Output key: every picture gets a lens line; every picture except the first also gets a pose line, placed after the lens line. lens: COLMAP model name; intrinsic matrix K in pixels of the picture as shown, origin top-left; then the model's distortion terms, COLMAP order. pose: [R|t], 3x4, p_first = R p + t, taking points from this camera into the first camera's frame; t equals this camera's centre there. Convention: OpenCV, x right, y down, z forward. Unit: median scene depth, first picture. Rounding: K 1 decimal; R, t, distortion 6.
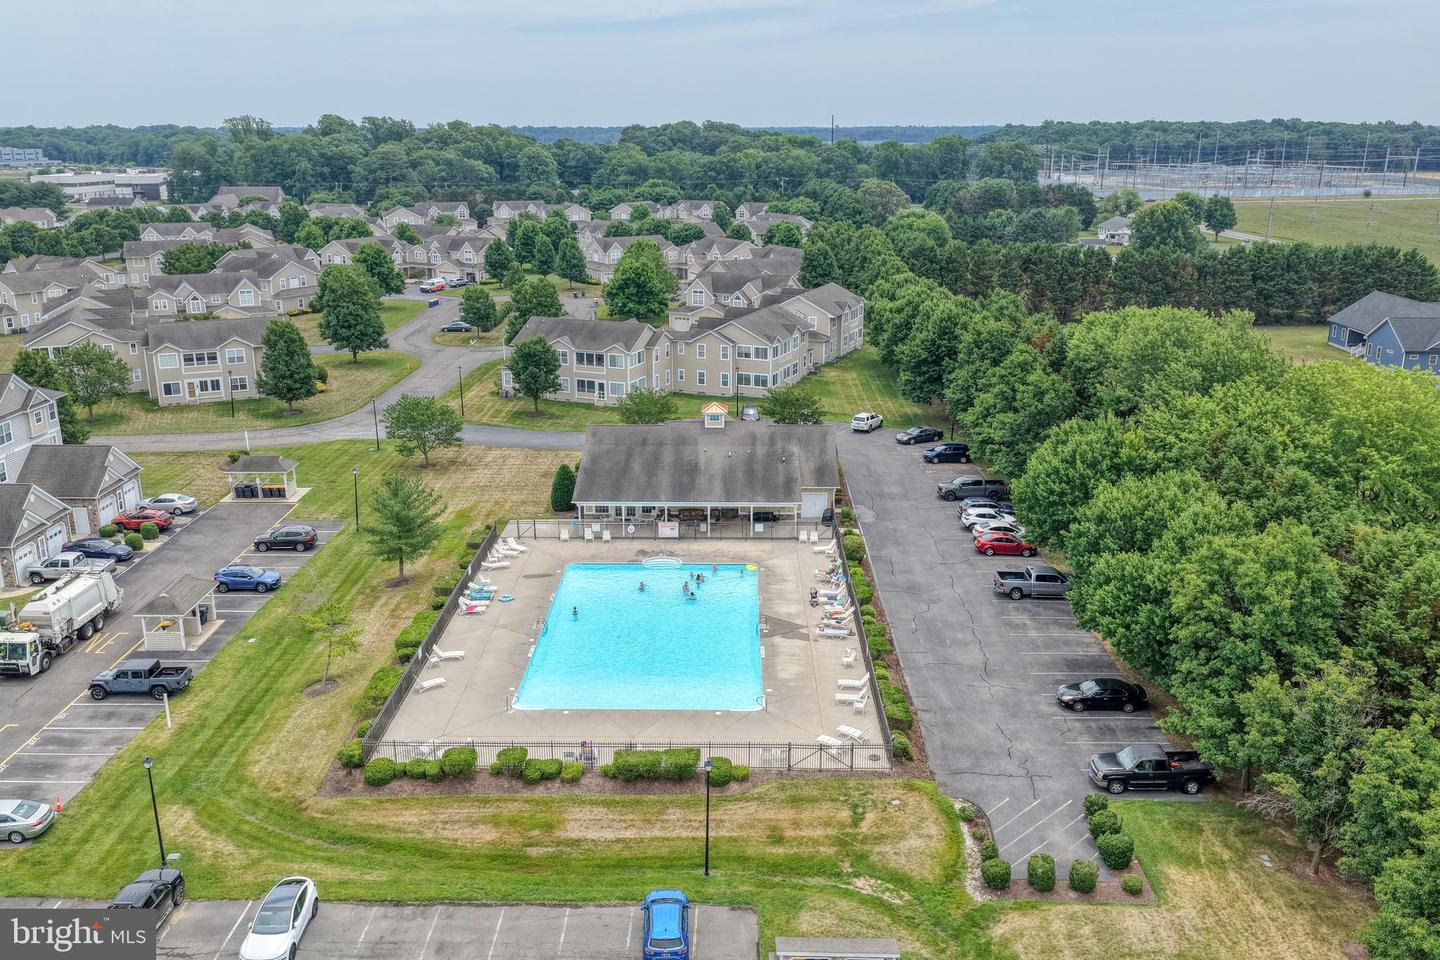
lens RADIAL K [[1201.2, 0, 720.0], [0, 1201.2, 480.0], [0, 0, 1]] dist [-0.004444, 0.024052]
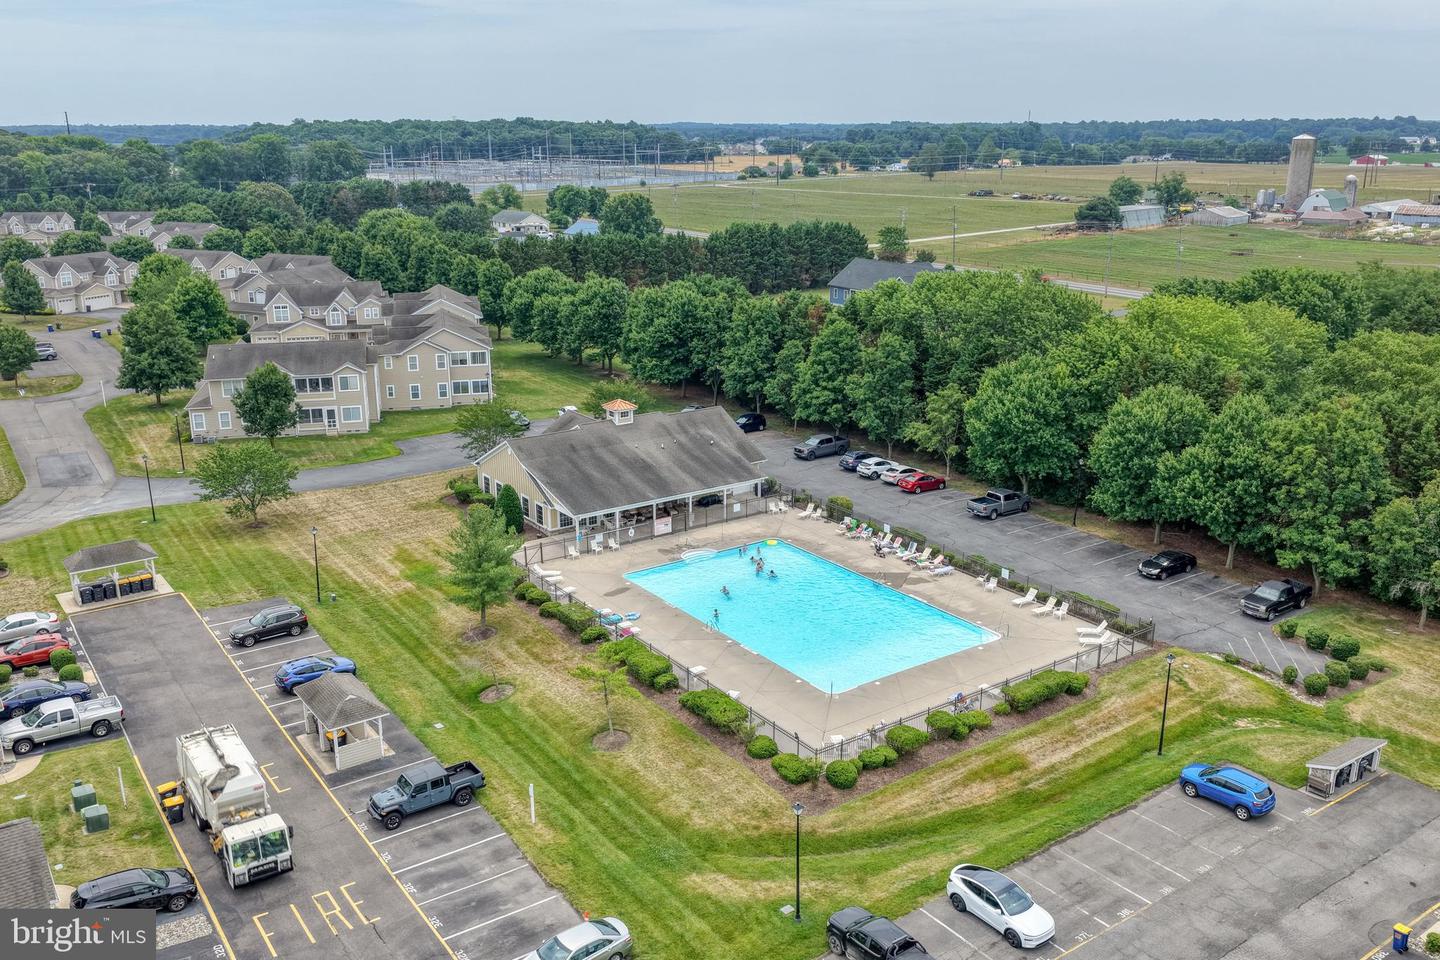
lens RADIAL K [[1212.6, 0, 720.0], [0, 1212.6, 480.0], [0, 0, 1]] dist [-0.008056, 0.014807]
pose [[0.809700, -0.166391, 0.562761, -0.412017], [0.167149, 0.984631, 0.050631, -0.028748], [-0.562536, 0.053069, 0.825068, 0.103814]]
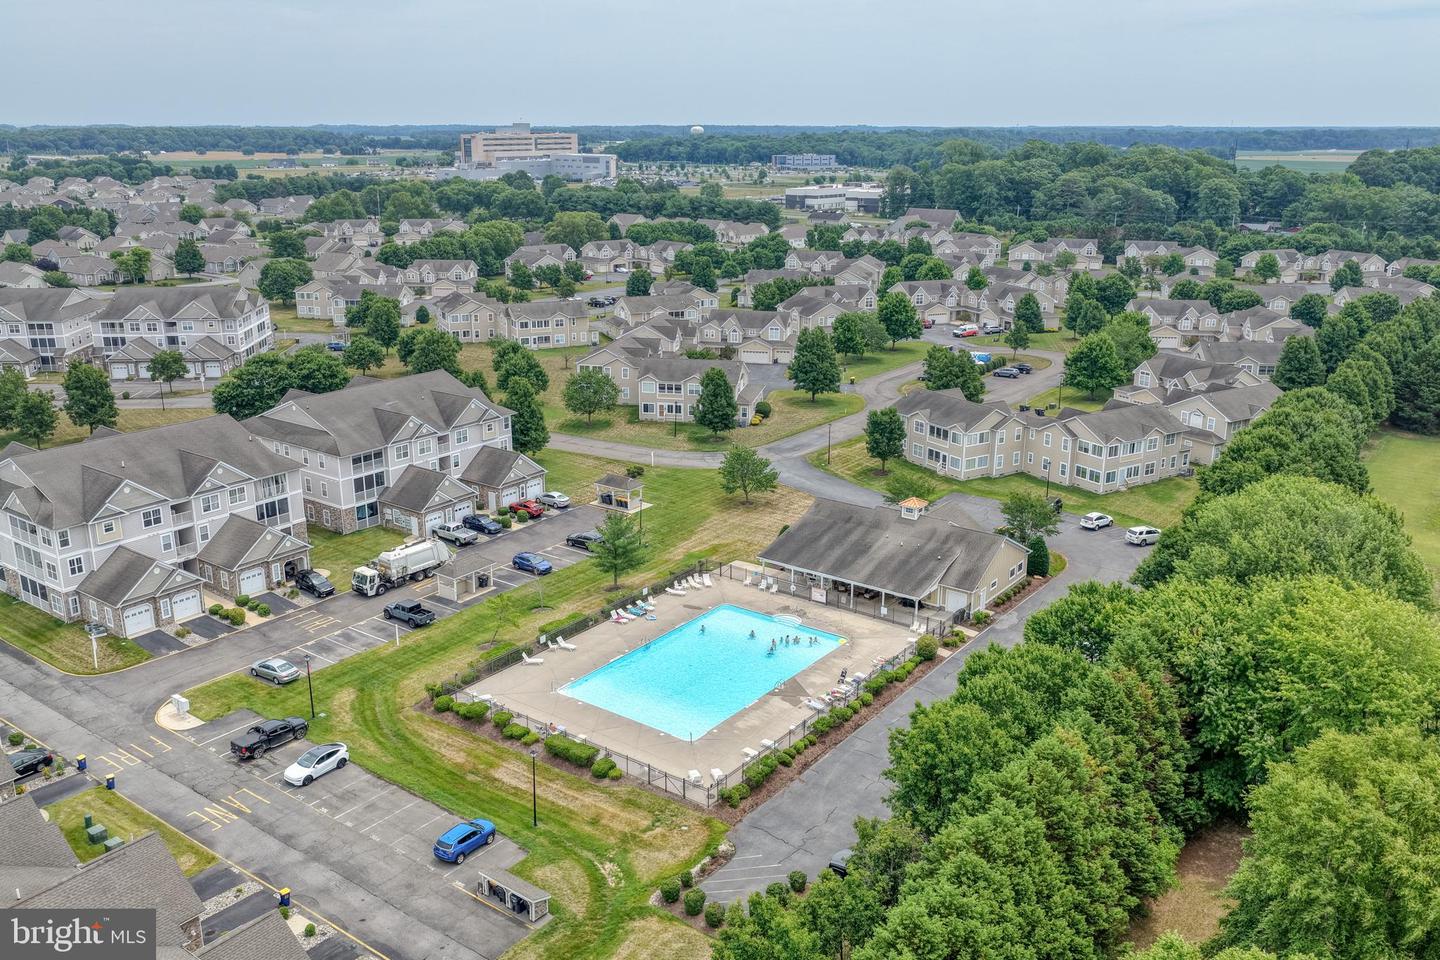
lens RADIAL K [[1201.2, 0, 720.0], [0, 1201.2, 480.0], [0, 0, 1]] dist [-0.004444, 0.024052]
pose [[0.812117, 0.170089, -0.558154, 0.393900], [-0.168581, 0.984173, 0.054627, -0.090667], [0.558611, 0.049731, 0.827937, -0.055776]]
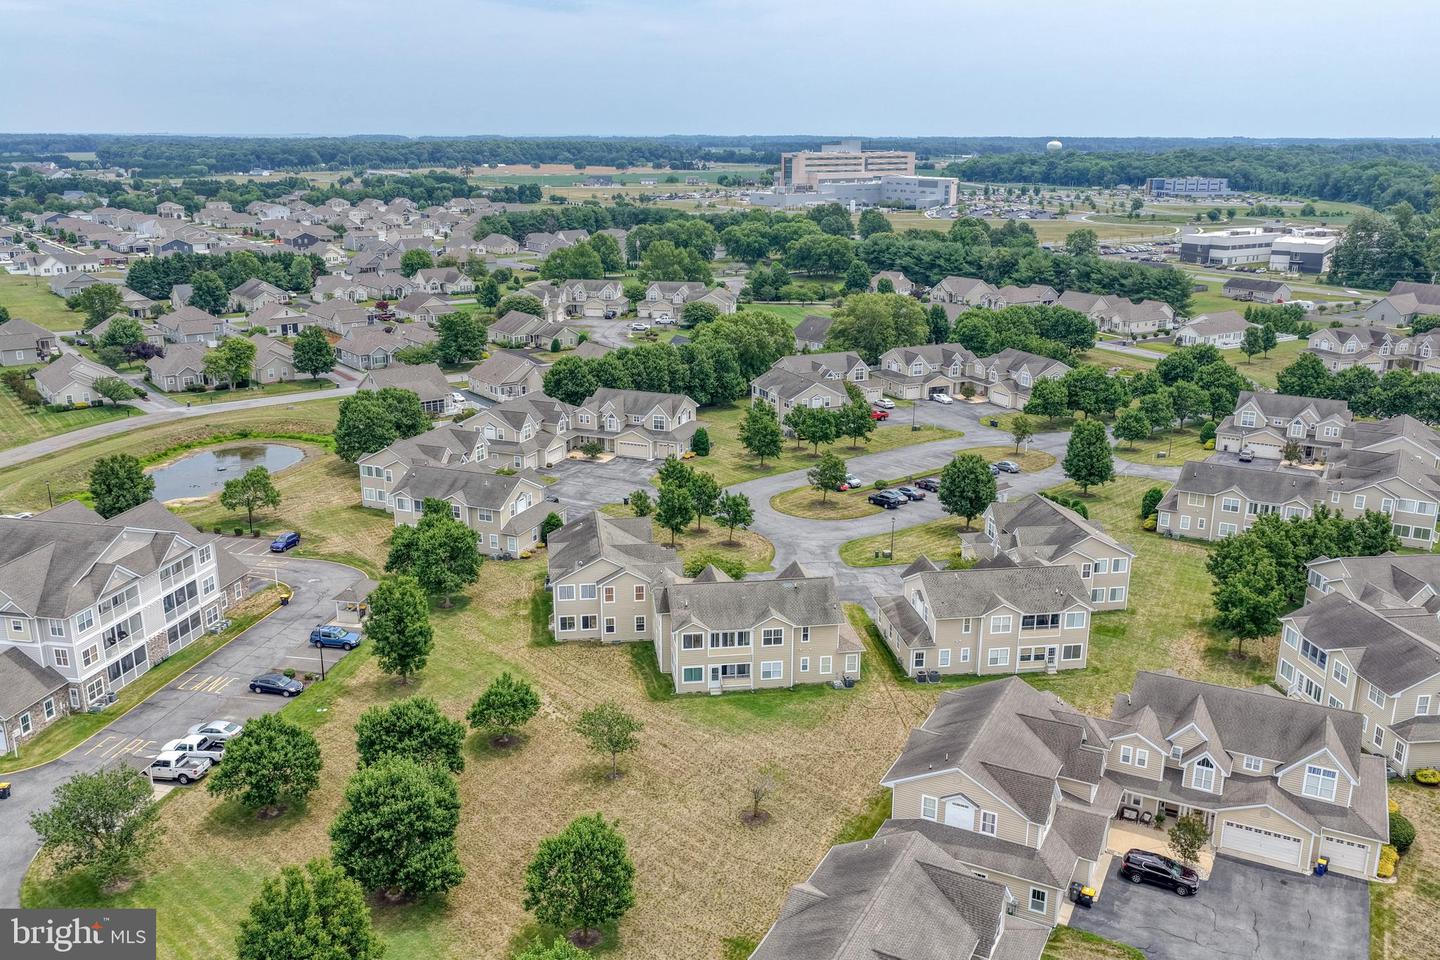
lens RADIAL K [[1212.6, 0, 720.0], [0, 1212.6, 480.0], [0, 0, 1]] dist [-0.008056, 0.014807]
pose [[0.623564, 0.220100, -0.750149, -0.319033], [-0.225610, 0.969388, 0.096887, -0.371547], [0.748510, 0.108826, 0.654132, 0.761482]]
